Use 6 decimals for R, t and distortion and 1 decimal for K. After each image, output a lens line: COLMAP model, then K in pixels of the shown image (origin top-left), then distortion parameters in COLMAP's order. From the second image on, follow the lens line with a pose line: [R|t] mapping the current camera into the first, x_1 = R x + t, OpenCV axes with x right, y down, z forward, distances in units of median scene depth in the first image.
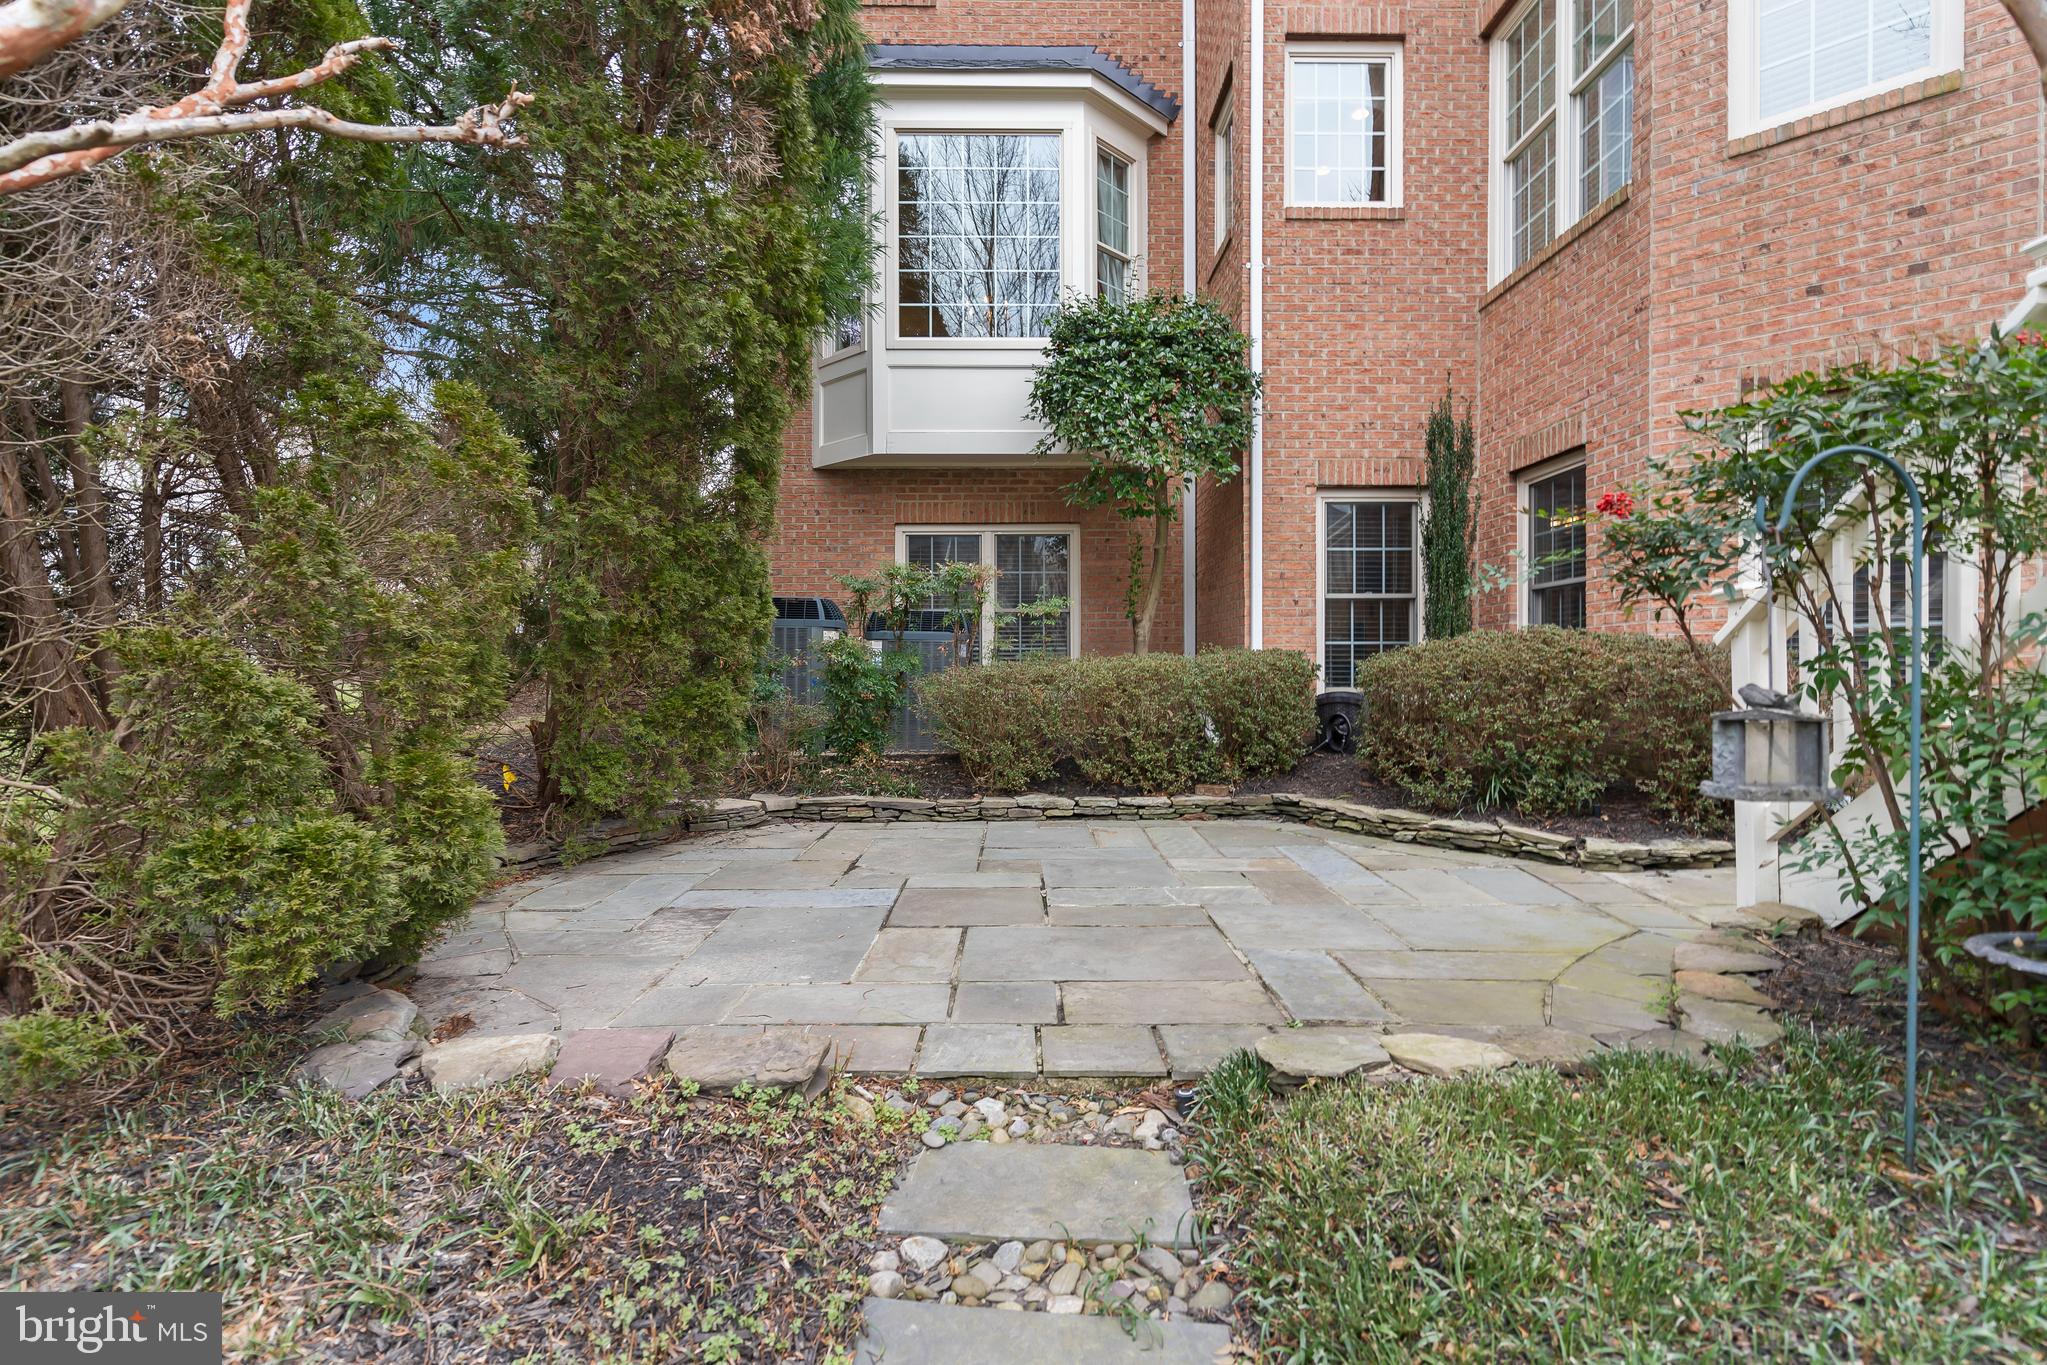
lens RADIAL K [[972.7, 0, 1017.5], [0, 972.7, 678.9], [0, 0, 1]] dist [0.002145, -0.000238]
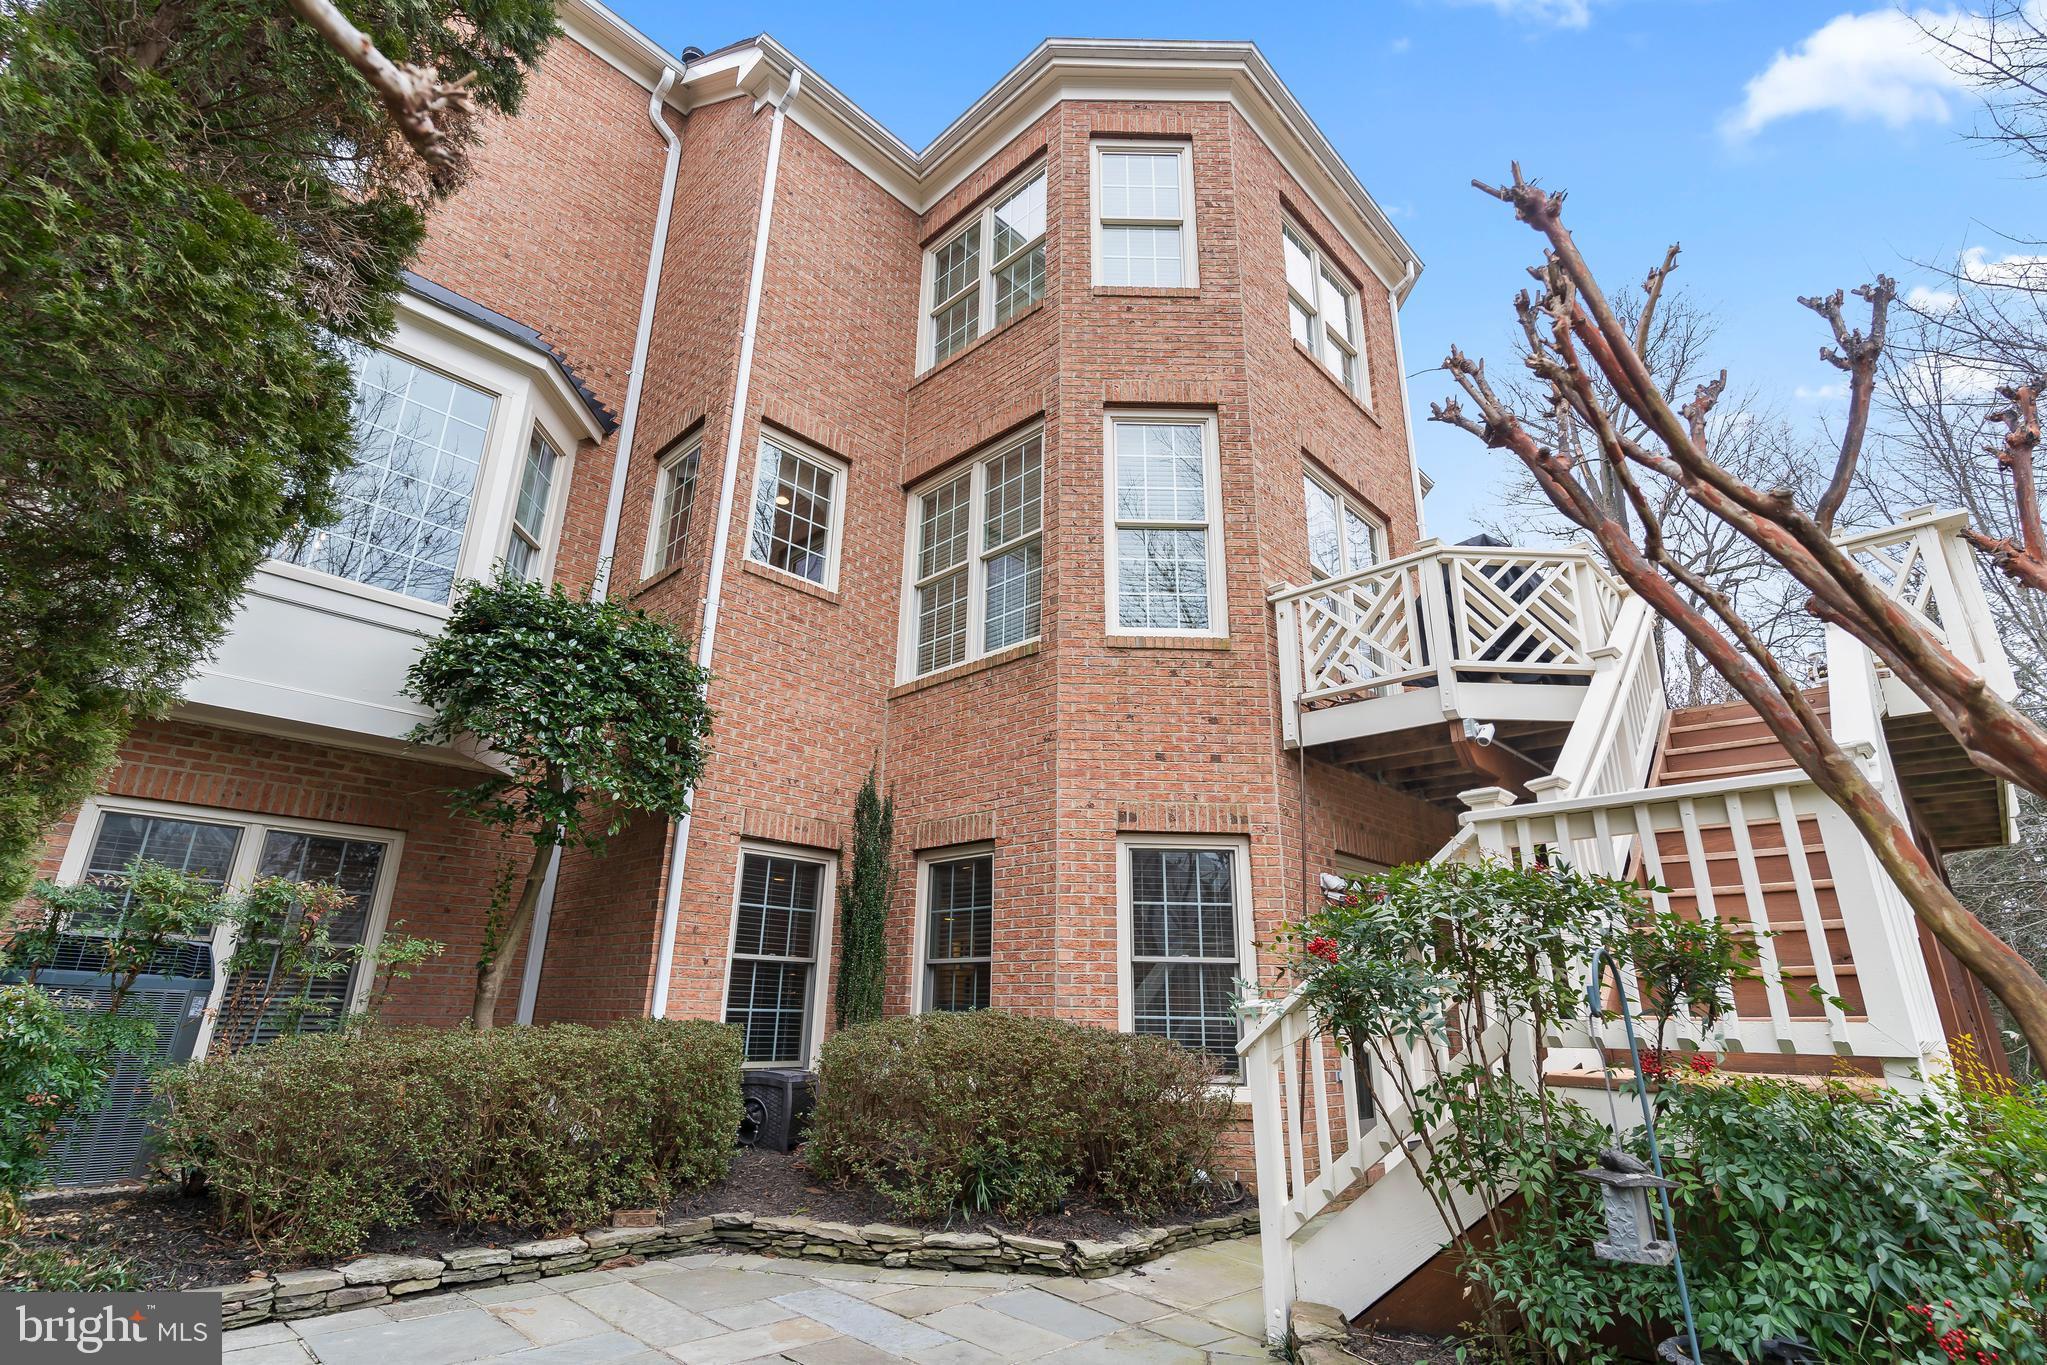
lens RADIAL K [[972.7, 0, 1017.5], [0, 972.7, 678.9], [0, 0, 1]] dist [0.002145, -0.000238]
pose [[0.706757, 0.247297, 0.662826, -0.189245], [-0.016977, 0.942573, -0.333568, -0.034069], [-0.707253, 0.224499, 0.670369, 0.156120]]
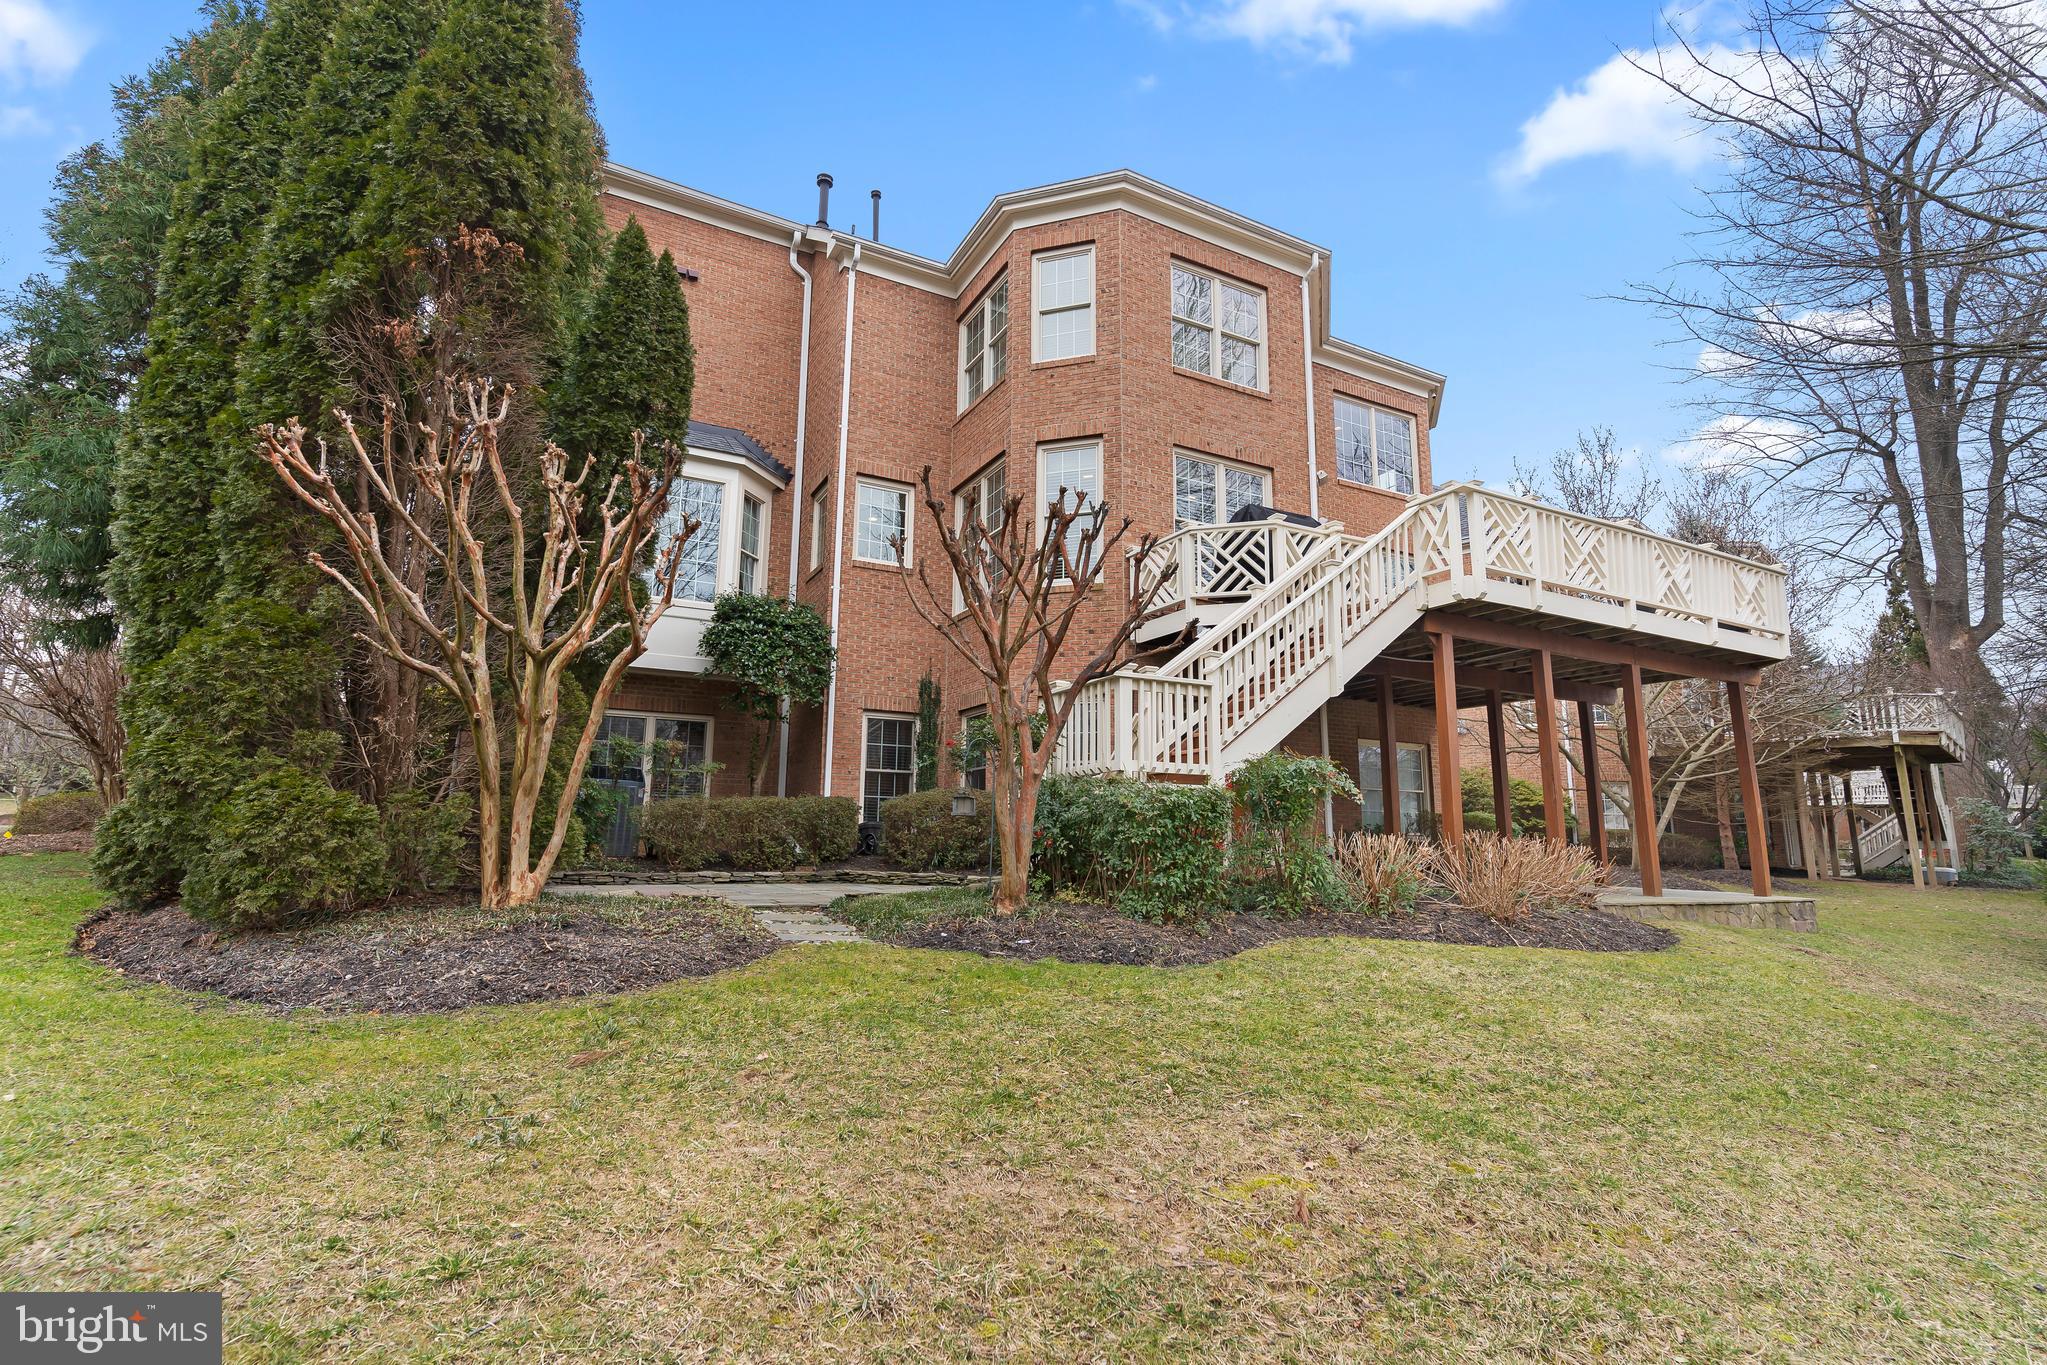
lens RADIAL K [[972.7, 0, 1017.5], [0, 972.7, 678.9], [0, 0, 1]] dist [0.002145, -0.000238]
pose [[0.891957, 0.092121, 0.442635, -0.276560], [-0.011034, 0.983166, -0.182381, 0.084625], [-0.451985, 0.157792, 0.877959, -0.830223]]
